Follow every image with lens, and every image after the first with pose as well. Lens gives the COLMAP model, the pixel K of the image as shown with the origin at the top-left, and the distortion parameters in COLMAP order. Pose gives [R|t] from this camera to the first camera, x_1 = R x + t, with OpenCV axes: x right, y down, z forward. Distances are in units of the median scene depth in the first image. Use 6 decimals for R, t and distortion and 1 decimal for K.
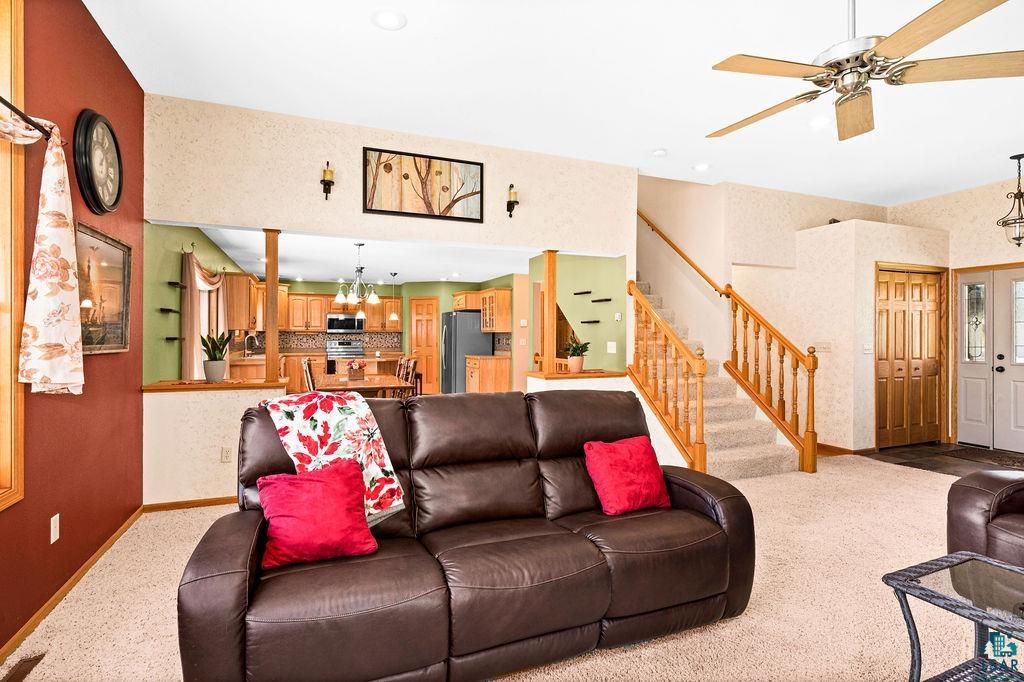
lens RADIAL K [[494.0, 0, 509.3], [0, 494.0, 334.5], [0, 0, 1]] dist [-0.001492, 0.002427]
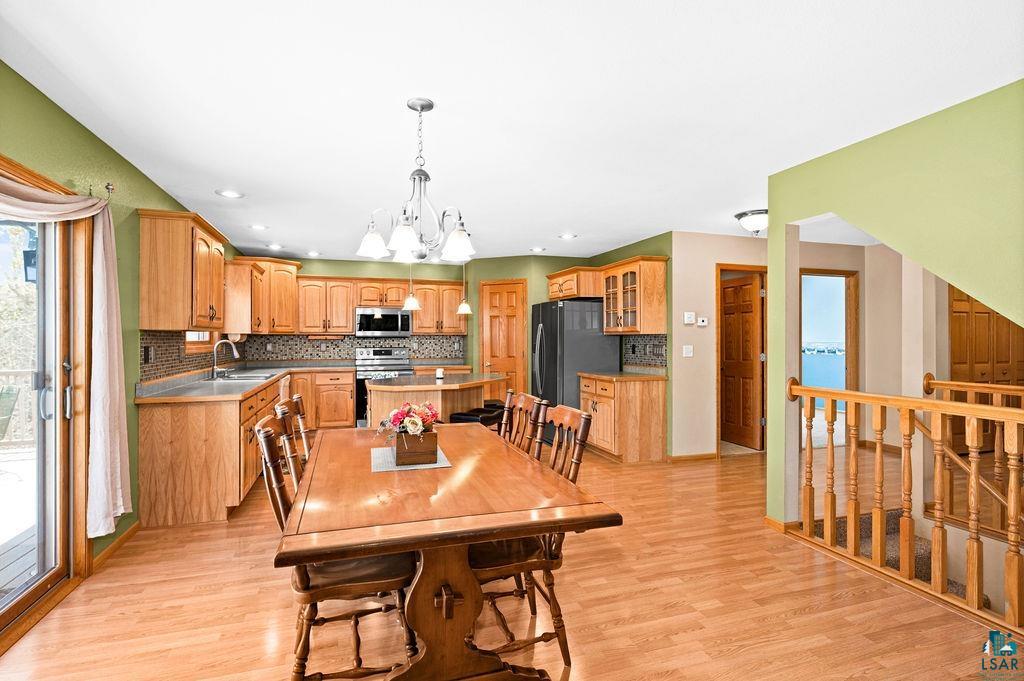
lens RADIAL K [[494.0, 0, 508.7], [0, 494.0, 337.9], [0, 0, 1]] dist [-0.001492, 0.002427]
pose [[0.997591, -0.002851, -0.069310, -0.165522], [0.002825, 0.999996, -0.000465, -0.000619], [0.069311, 0.000268, 0.997595, 0.490591]]
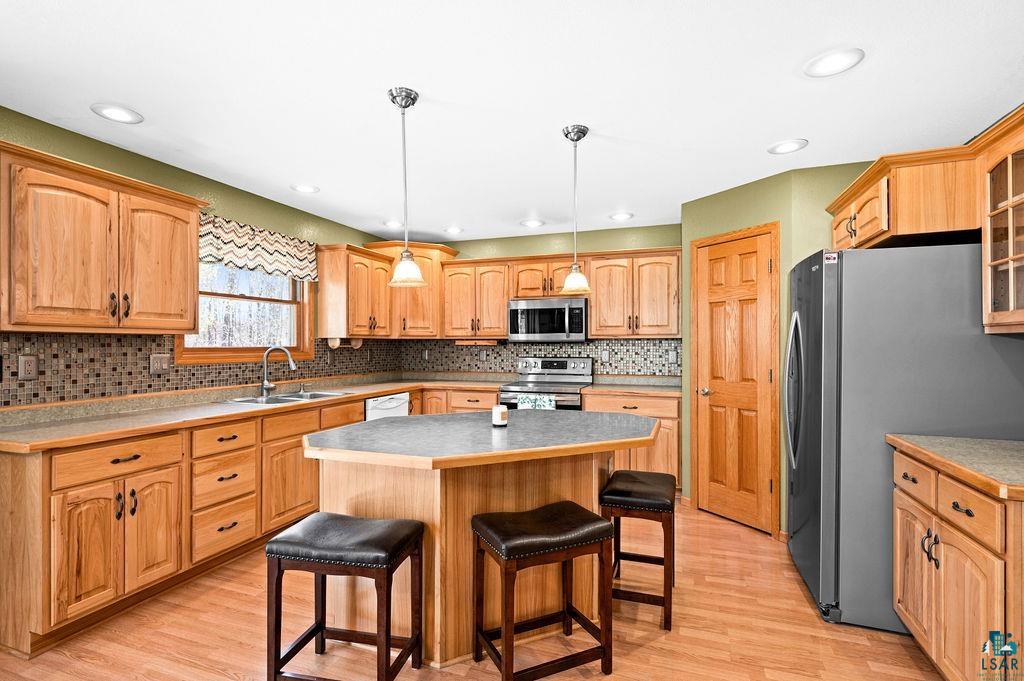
lens RADIAL K [[494.0, 0, 510.2], [0, 494.0, 343.3], [0, 0, 1]] dist [-0.001492, 0.002427]
pose [[0.748144, -0.003421, -0.663527, -0.085965], [0.002696, 0.999994, -0.002116, -0.000489], [0.663531, -0.000206, 0.748149, 0.892391]]
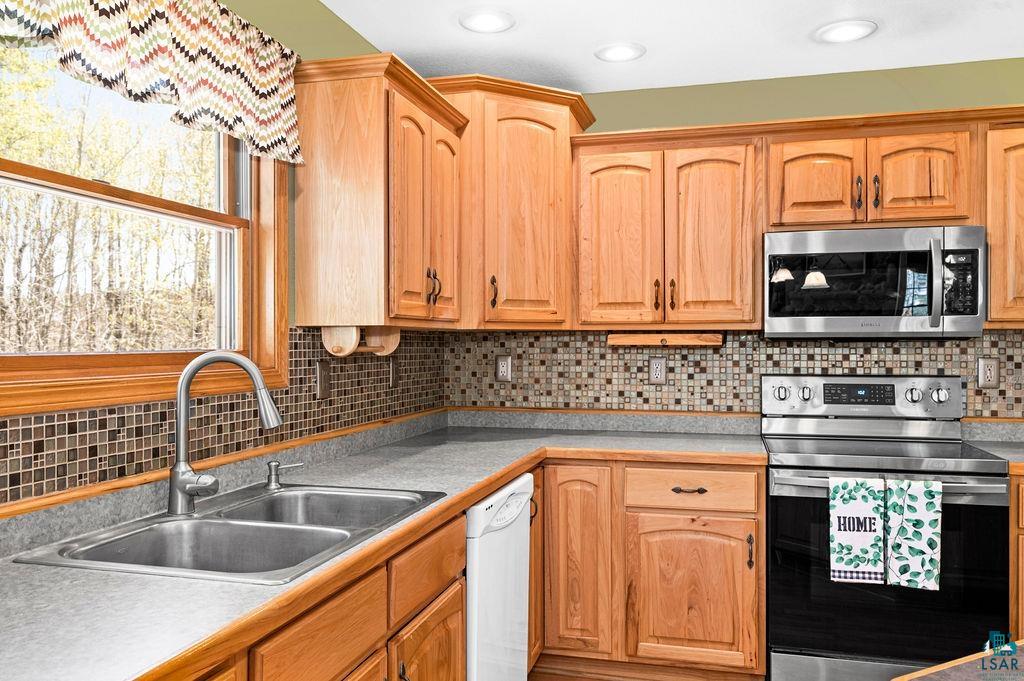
lens RADIAL K [[813.8, 0, 516.2], [0, 813.8, 337.9], [0, 0, 1]] dist [0.000702, -0.007674]
pose [[0.801810, -0.005567, -0.597553, -0.358606], [0.002601, 0.999980, -0.005827, -0.001390], [0.597573, 0.003118, 0.801808, 0.959212]]
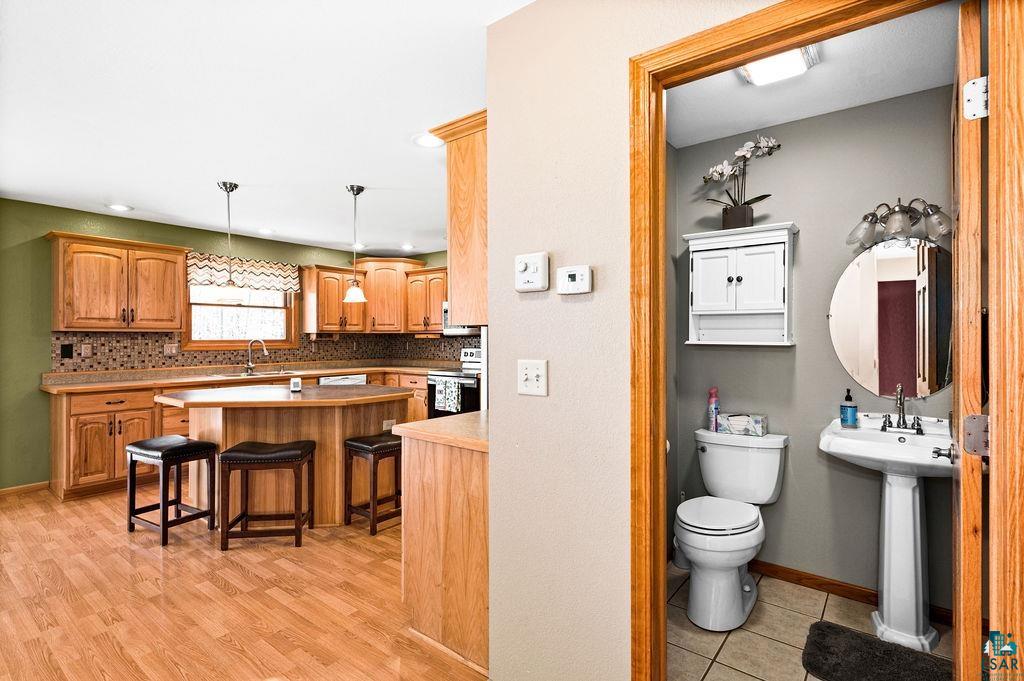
lens RADIAL K [[494.0, 0, 508.3], [0, 494.0, 333.7], [0, 0, 1]] dist [-0.001492, 0.002427]
pose [[0.499029, -0.010021, -0.866528, 0.212912], [0.004877, 0.999950, -0.008755, 0.001057], [0.866572, 0.000143, 0.499052, 1.062116]]
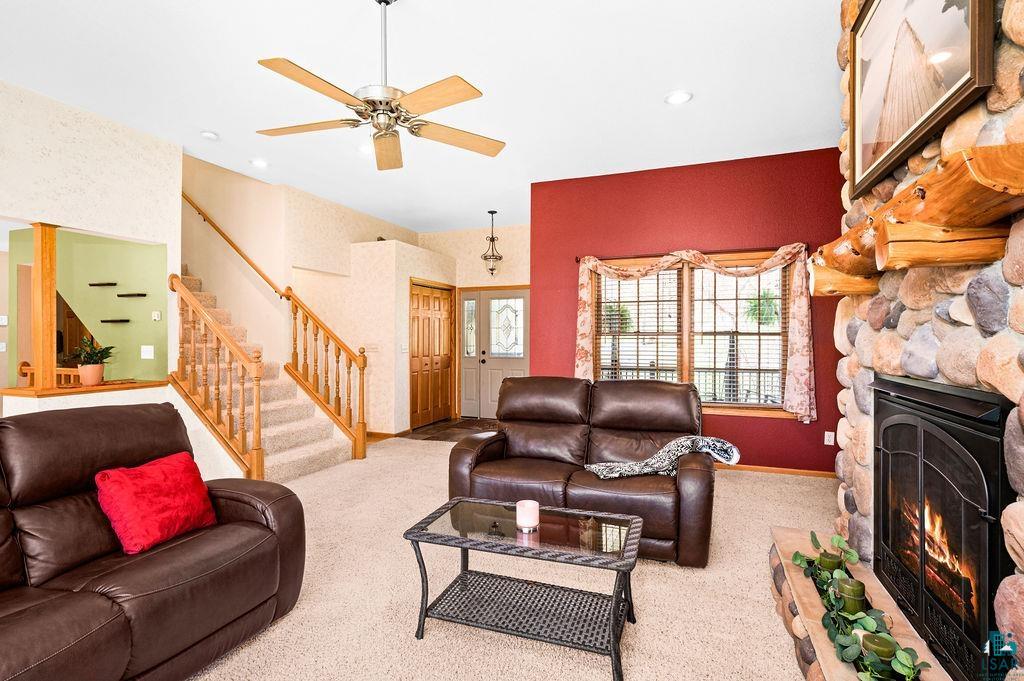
lens RADIAL K [[494.0, 0, 496.8], [0, 494.0, 341.5], [0, 0, 1]] dist [-0.001492, 0.002427]
pose [[0.693234, -0.007097, 0.720678, 0.012300], [0.000081, 0.999952, 0.009770, 0.000036], [-0.720713, -0.006714, 0.693201, -0.005519]]
